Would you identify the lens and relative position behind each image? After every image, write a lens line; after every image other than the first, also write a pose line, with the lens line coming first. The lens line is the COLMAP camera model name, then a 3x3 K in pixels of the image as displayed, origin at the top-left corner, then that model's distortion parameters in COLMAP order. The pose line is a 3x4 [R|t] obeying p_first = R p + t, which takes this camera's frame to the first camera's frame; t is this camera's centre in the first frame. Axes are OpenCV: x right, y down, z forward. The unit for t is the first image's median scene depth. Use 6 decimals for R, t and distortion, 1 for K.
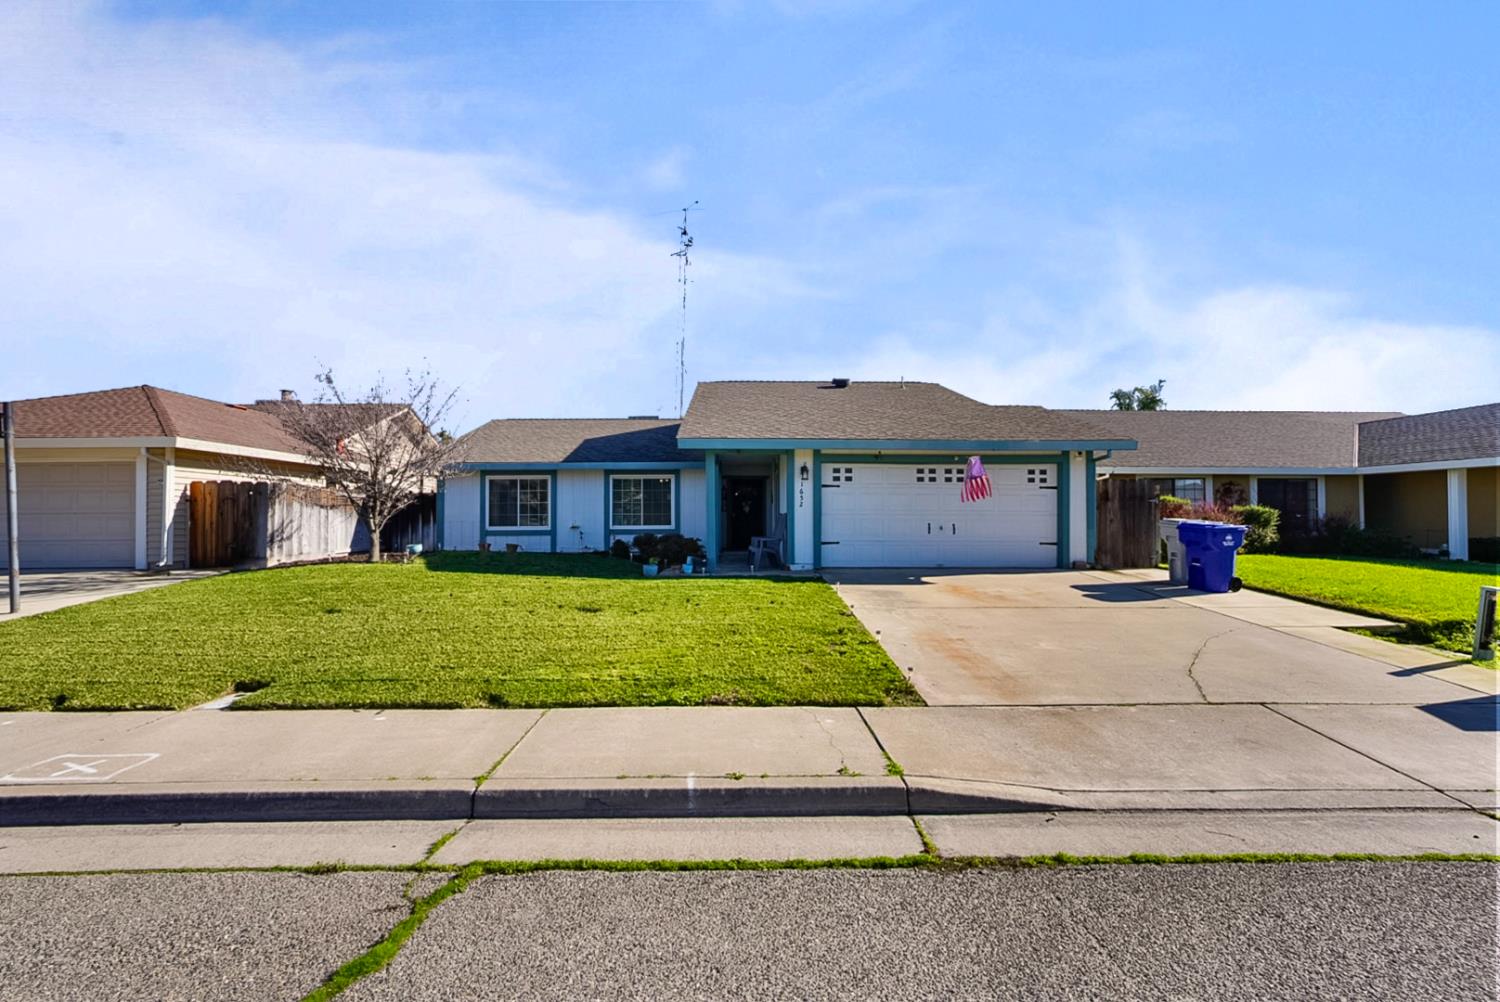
lens RADIAL K [[663.6, 0, 750.2], [0, 663.6, 505.3], [0, 0, 1]] dist [0.004377, 0.000569]
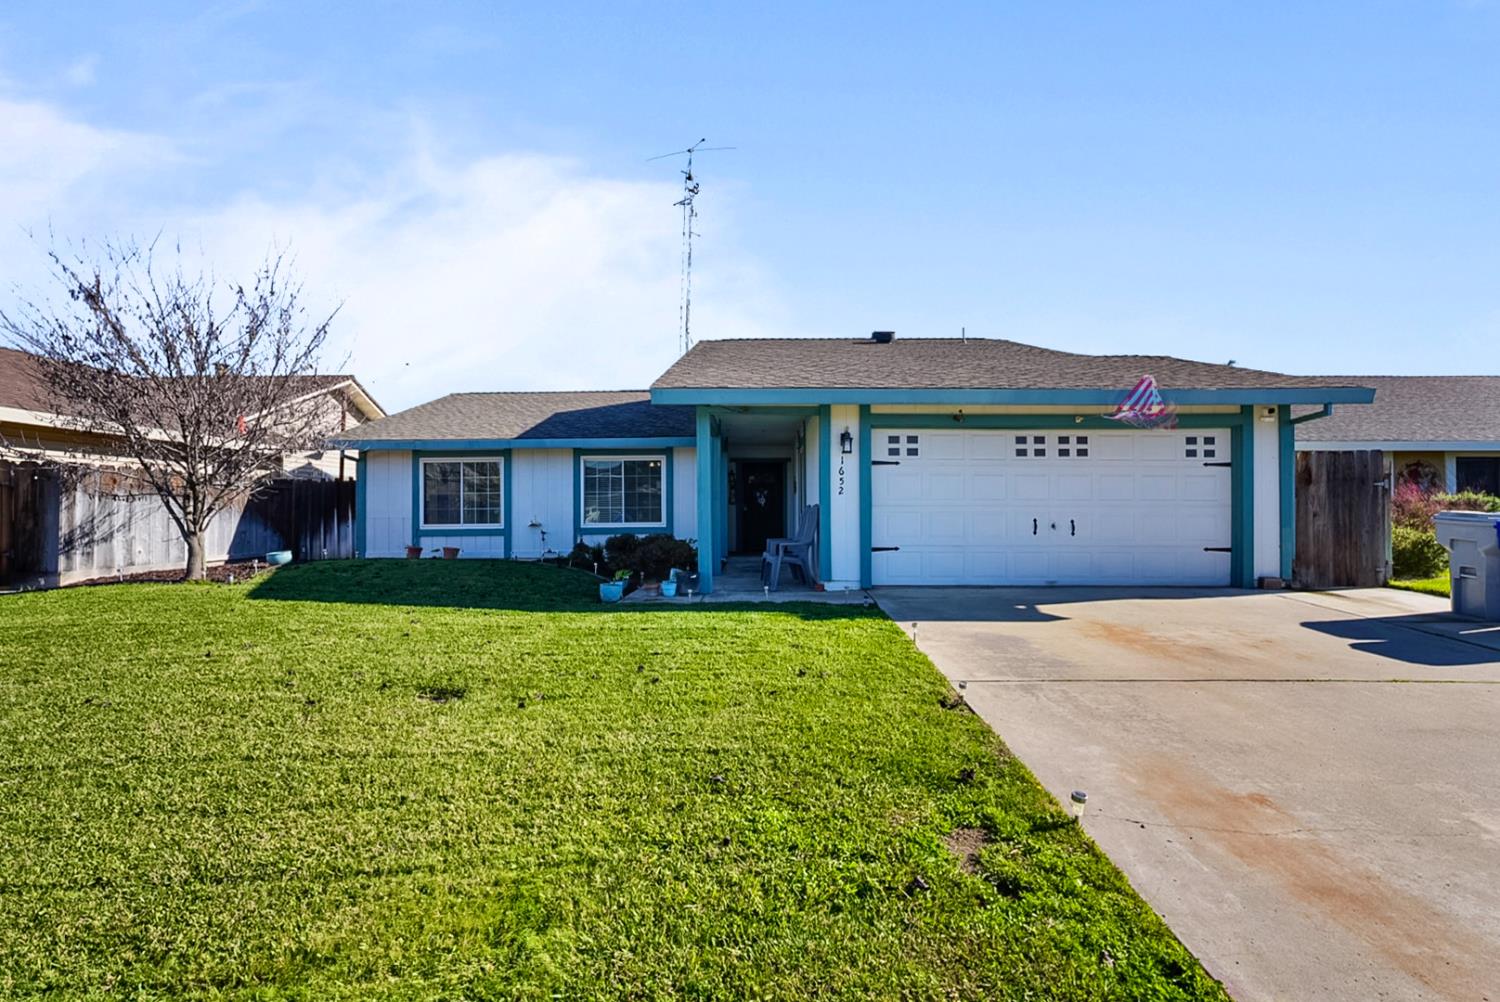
lens RADIAL K [[663.6, 0, 754.7], [0, 663.6, 490.4], [0, 0, 1]] dist [0.004377, 0.000569]
pose [[0.999727, -0.003538, -0.023088, 0.006200], [0.003170, 0.999867, -0.015971, 0.008051], [0.023142, 0.015893, 0.999606, 0.325246]]
